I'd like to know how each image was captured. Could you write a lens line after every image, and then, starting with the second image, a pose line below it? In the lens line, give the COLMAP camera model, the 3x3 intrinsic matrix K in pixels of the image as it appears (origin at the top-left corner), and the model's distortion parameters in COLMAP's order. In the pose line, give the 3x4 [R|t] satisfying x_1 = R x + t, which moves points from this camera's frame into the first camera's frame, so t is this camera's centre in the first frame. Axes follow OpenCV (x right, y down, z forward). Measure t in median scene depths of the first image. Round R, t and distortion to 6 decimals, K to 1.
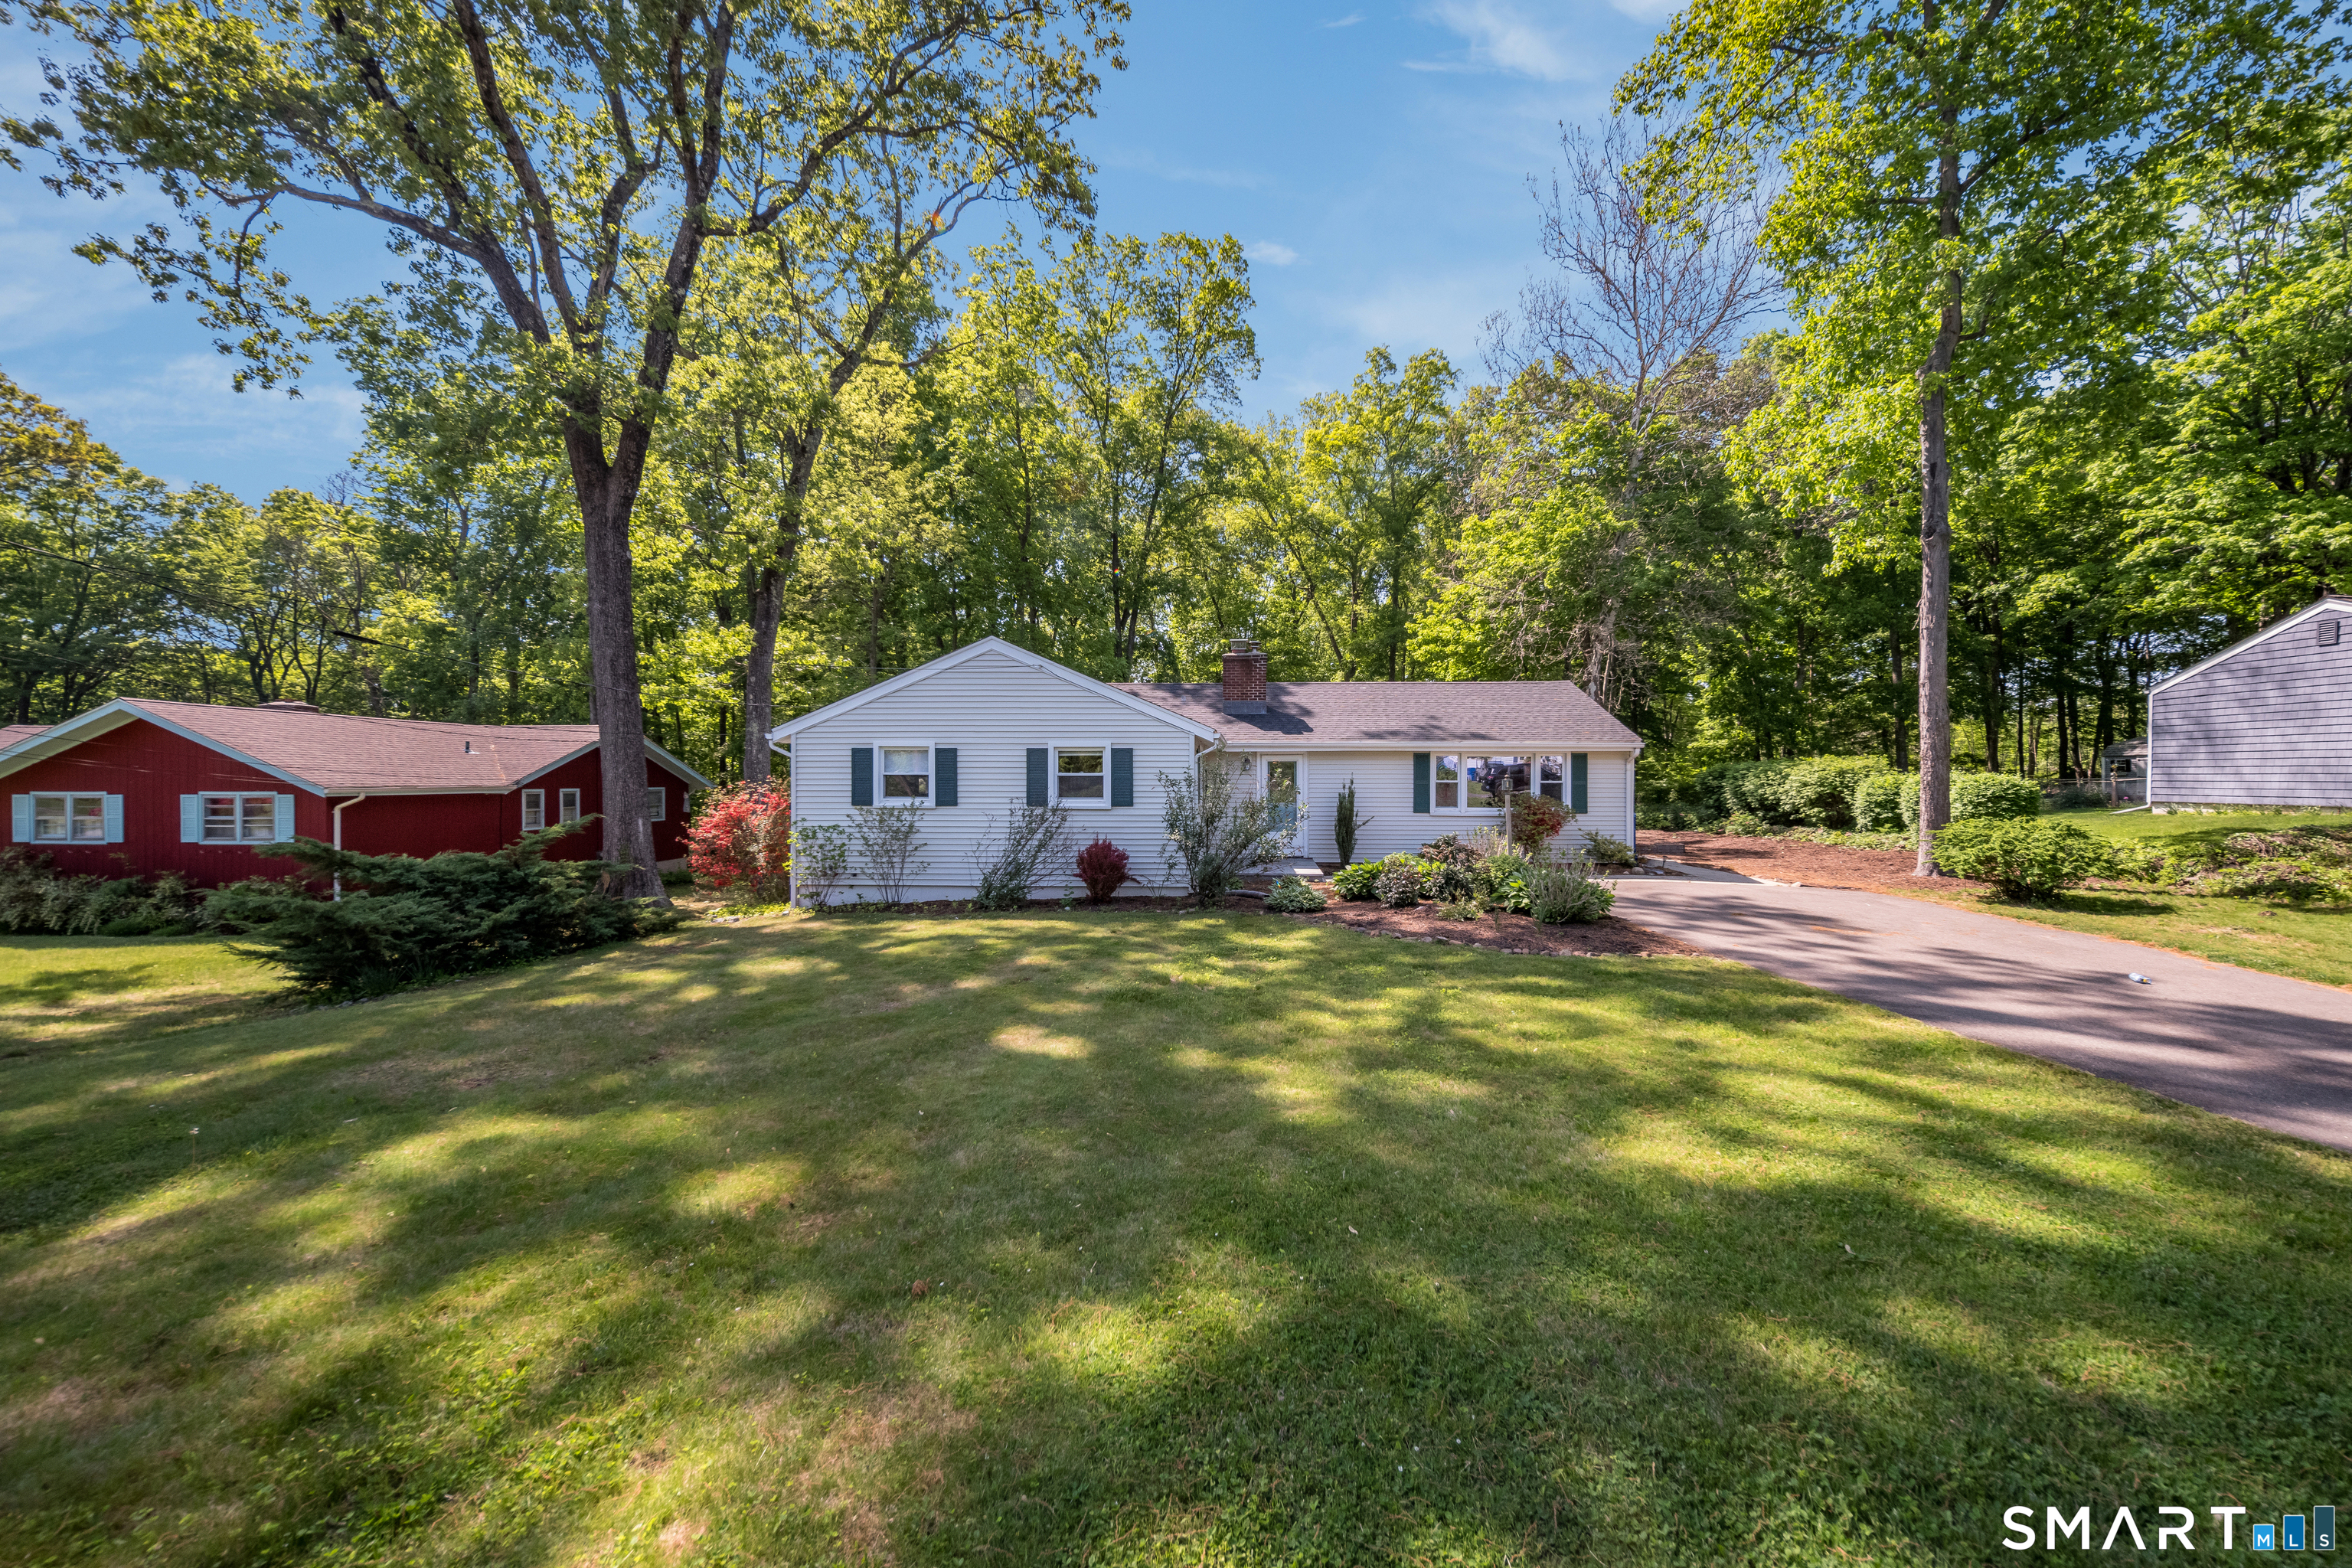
lens RADIAL K [[847.2, 0, 1193.4], [0, 847.2, 778.7], [0, 0, 1]] dist [0.001746, -0.000066]
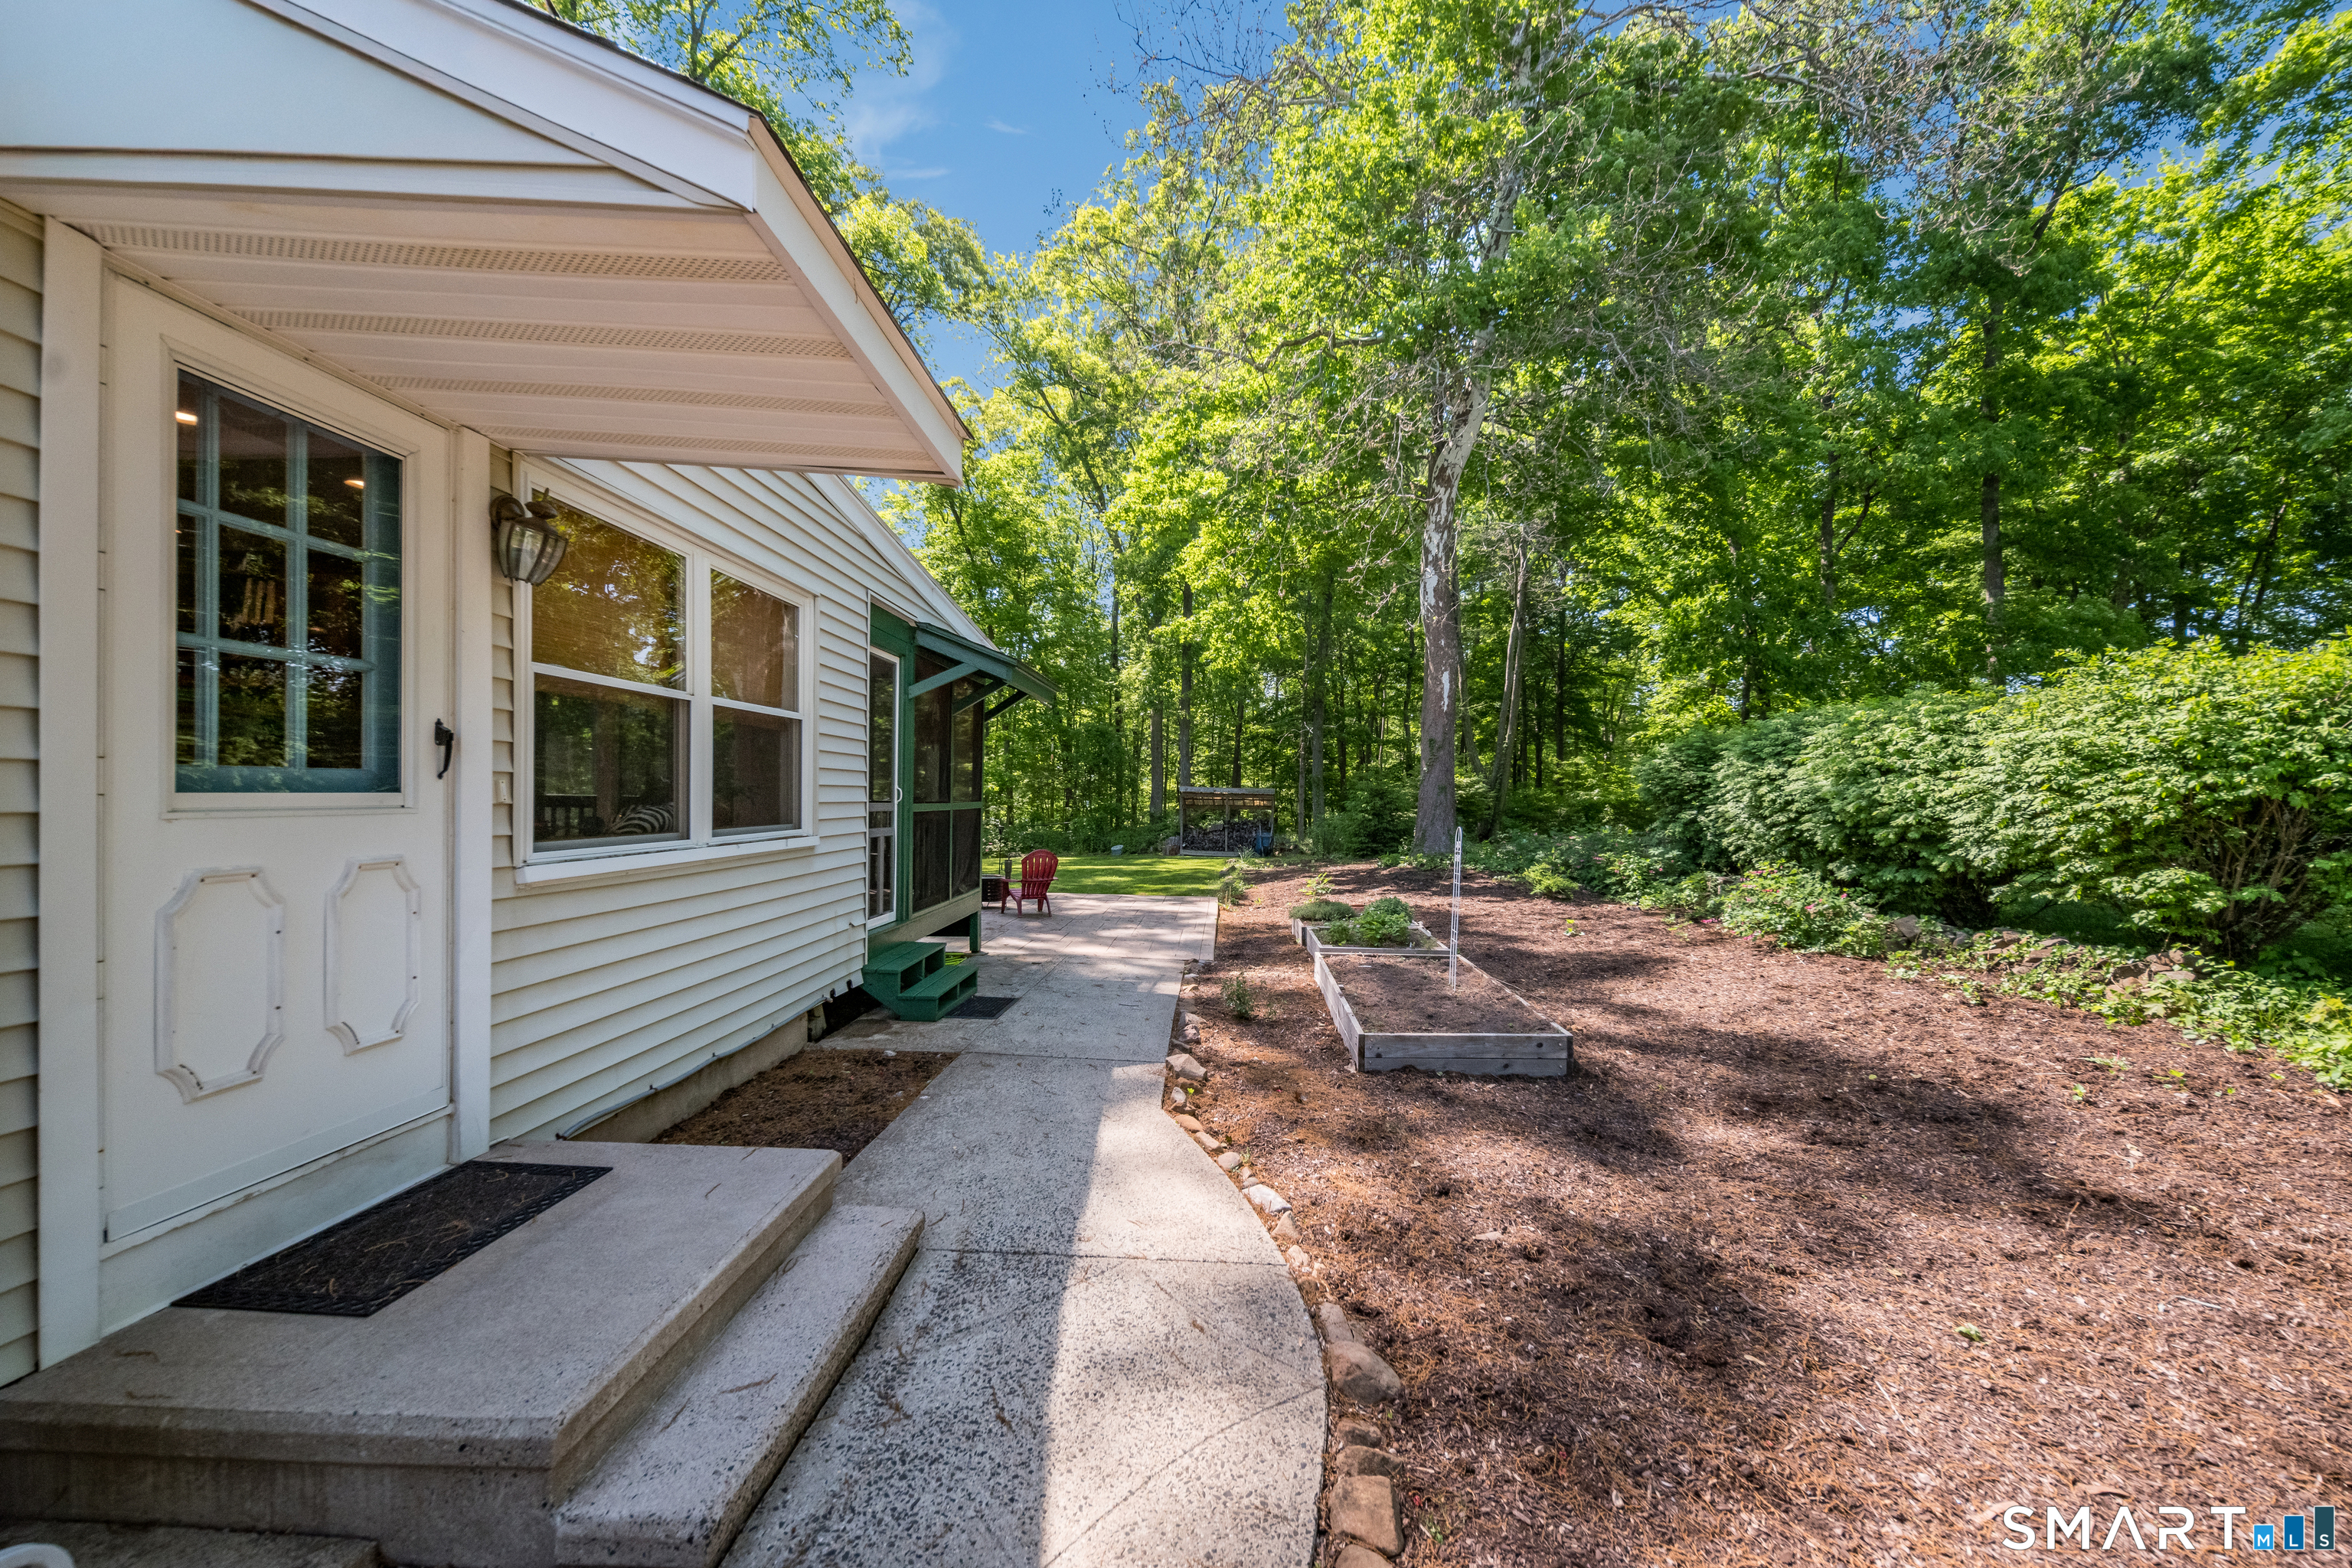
lens RADIAL K [[847.2, 0, 1193.4], [0, 847.2, 778.7], [0, 0, 1]] dist [0.001746, -0.000066]
pose [[0.998527, 0.022922, 0.049187, 0.428021], [-0.022318, 0.999669, -0.012788, 0.017910], [-0.049464, 0.011672, 0.998708, 0.716913]]
